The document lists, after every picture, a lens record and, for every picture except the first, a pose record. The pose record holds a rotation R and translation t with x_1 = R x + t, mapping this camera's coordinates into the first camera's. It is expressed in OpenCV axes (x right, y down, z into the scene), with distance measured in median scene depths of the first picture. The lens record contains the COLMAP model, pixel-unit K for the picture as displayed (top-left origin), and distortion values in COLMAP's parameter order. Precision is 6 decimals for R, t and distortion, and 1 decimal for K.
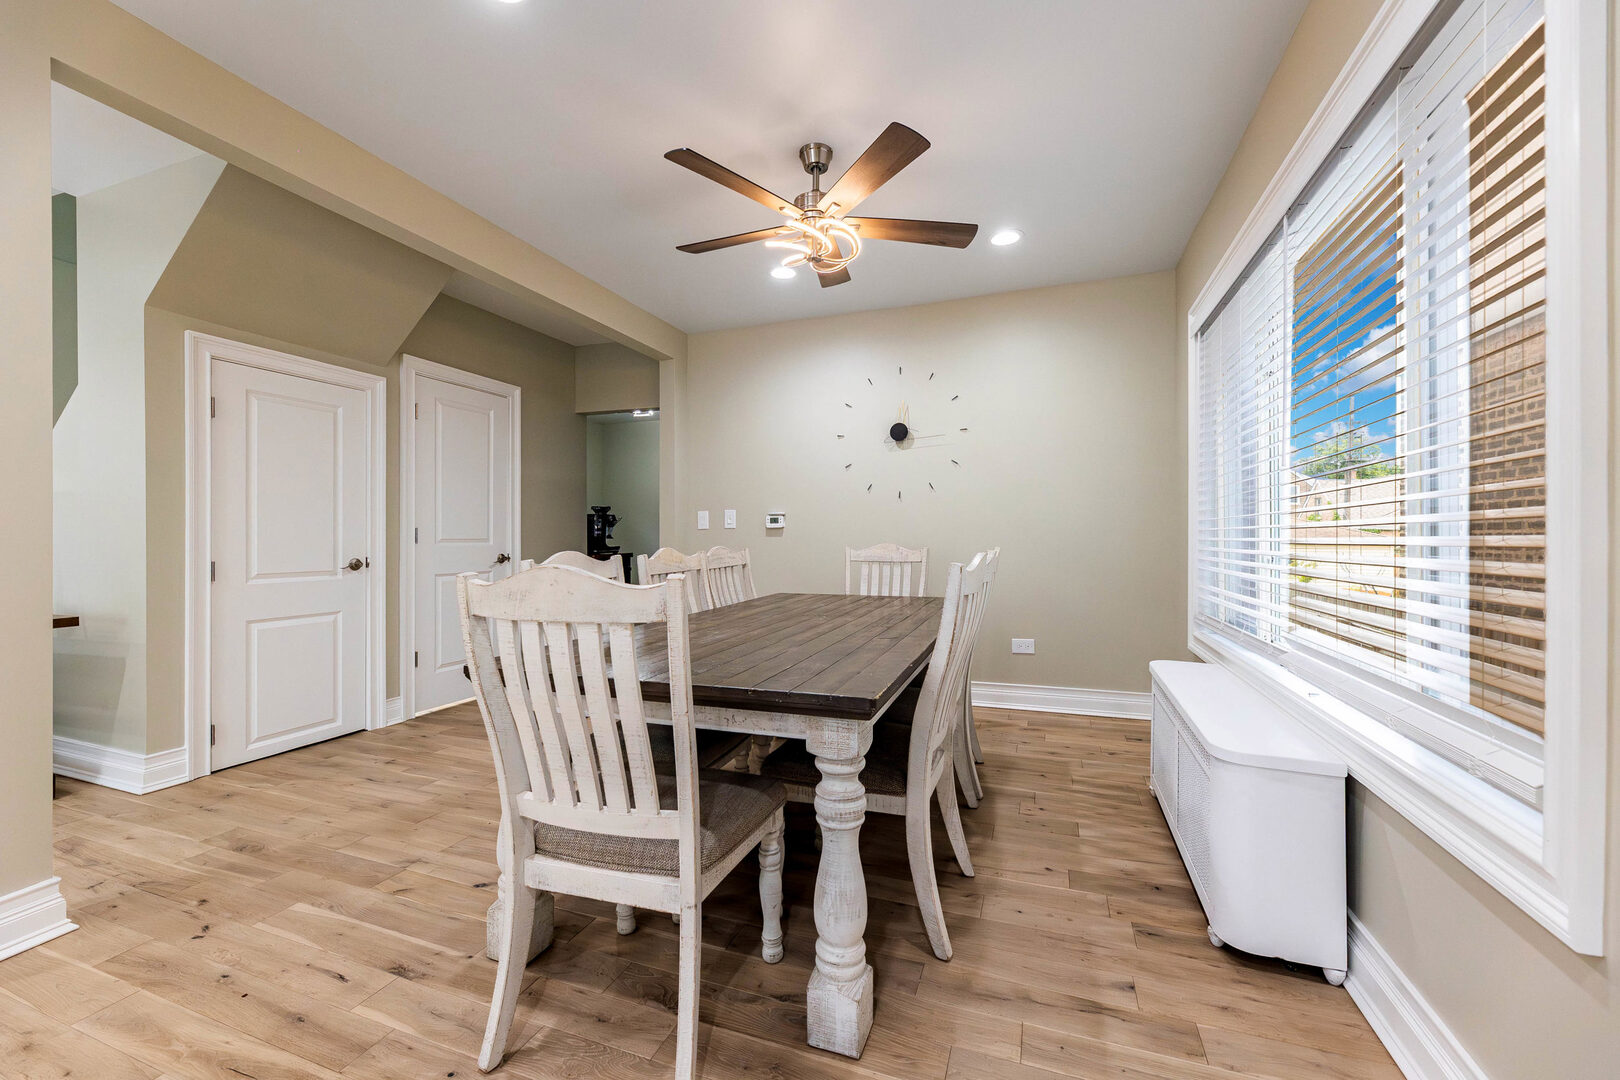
lens RADIAL K [[658.7, 0, 803.0], [0, 658.7, 537.8], [0, 0, 1]] dist [0.003737, -0.000916]
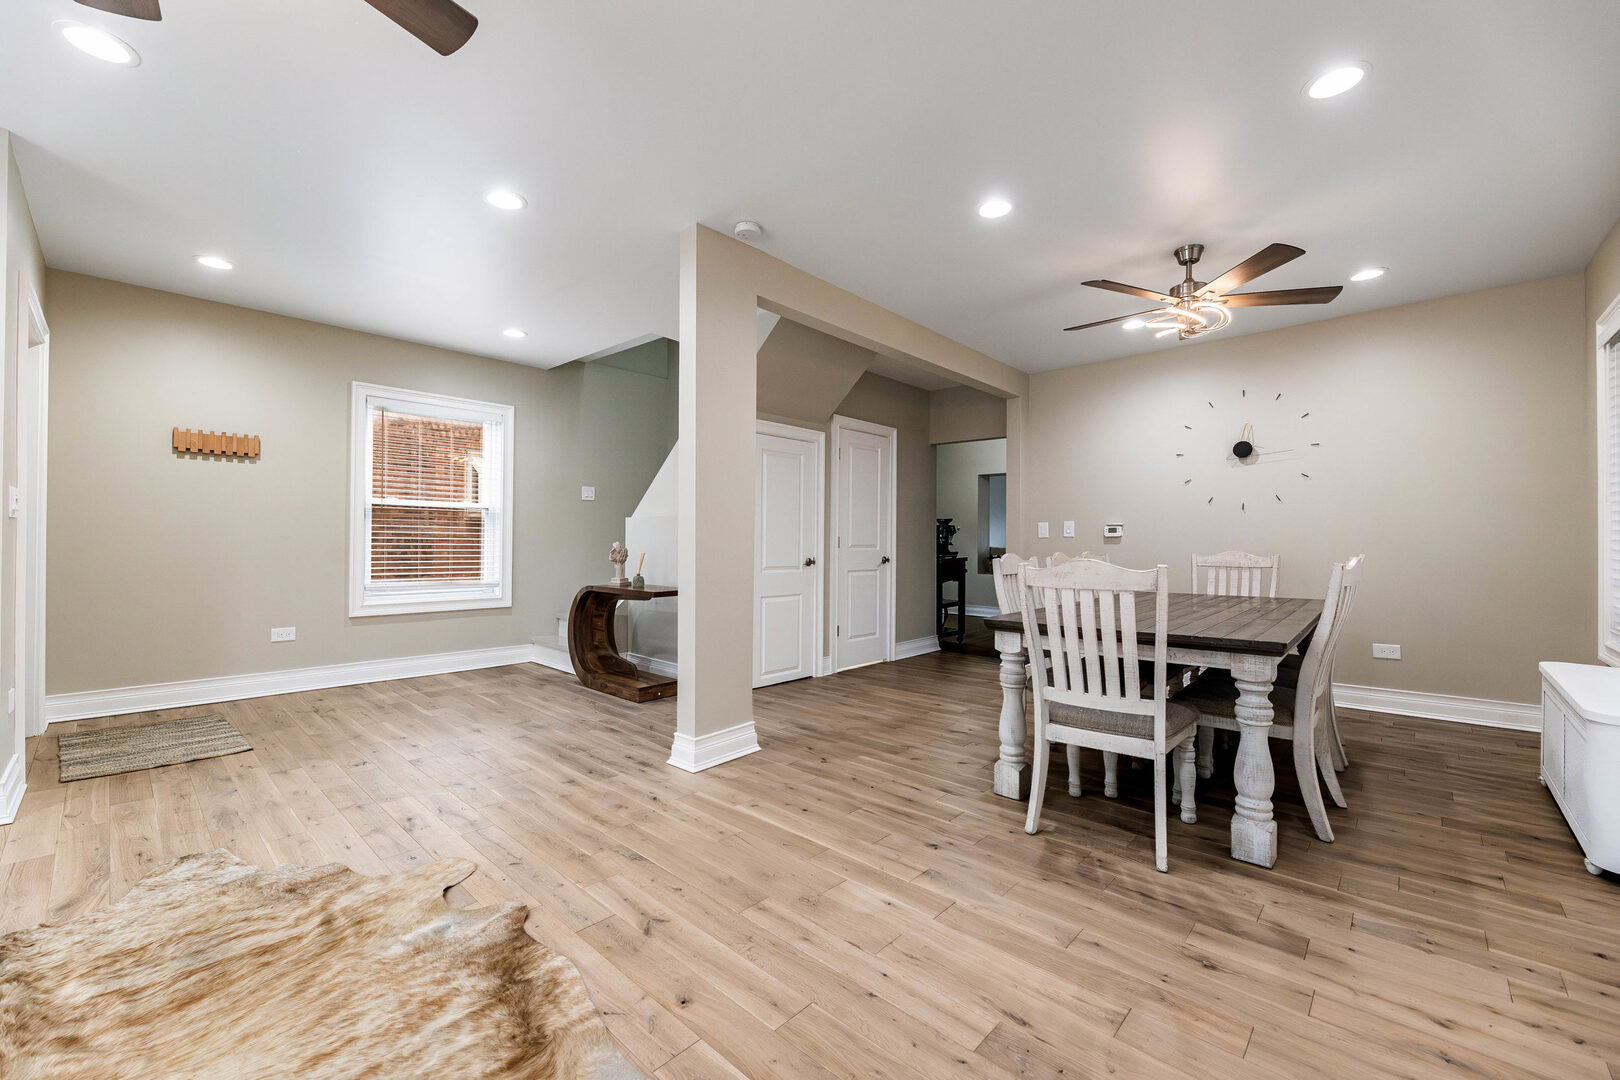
lens RADIAL K [[658.7, 0, 803.0], [0, 658.7, 537.8], [0, 0, 1]] dist [0.003737, -0.000916]
pose [[0.924753, 0.000704, -0.380566, -0.190793], [-0.004648, 0.999945, -0.009443, 0.000655], [0.380539, 0.010501, 0.924705, -0.496463]]
